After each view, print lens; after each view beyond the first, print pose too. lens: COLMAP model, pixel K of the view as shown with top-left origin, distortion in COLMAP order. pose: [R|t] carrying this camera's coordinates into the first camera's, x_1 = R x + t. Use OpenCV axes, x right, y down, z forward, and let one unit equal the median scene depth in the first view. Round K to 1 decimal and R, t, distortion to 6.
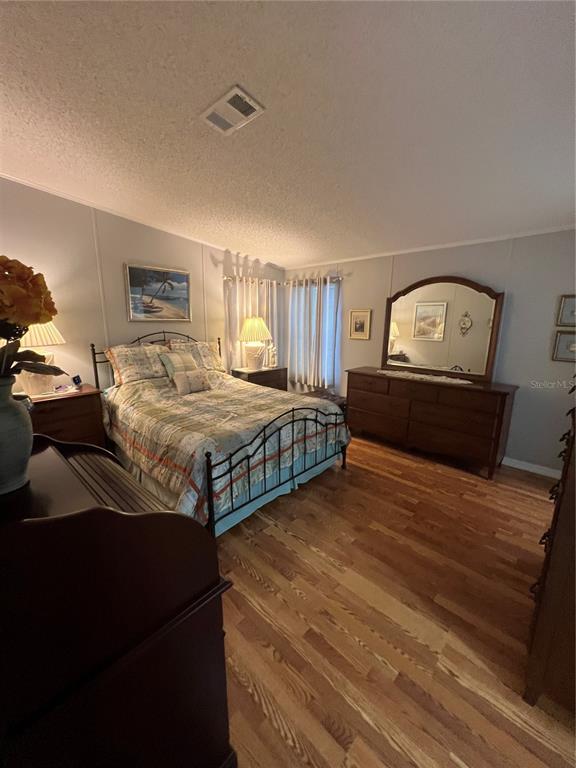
lens RADIAL K [[310.1, 0, 288.4], [0, 310.1, 376.6], [0, 0, 1]] dist [-0.001030, -0.000023]
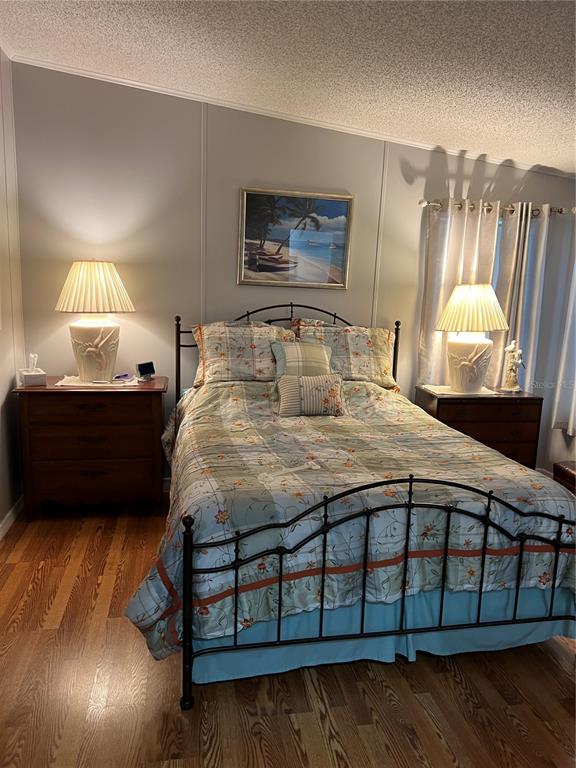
lens RADIAL K [[572.9, 0, 288.7], [0, 572.9, 390.1], [0, 0, 1]] dist [0.029626, -0.013330]
pose [[0.805250, 0.121962, -0.580257, 0.262202], [-0.136322, 0.990482, 0.019006, -0.008299], [0.577052, 0.063797, 0.814212, 0.174133]]
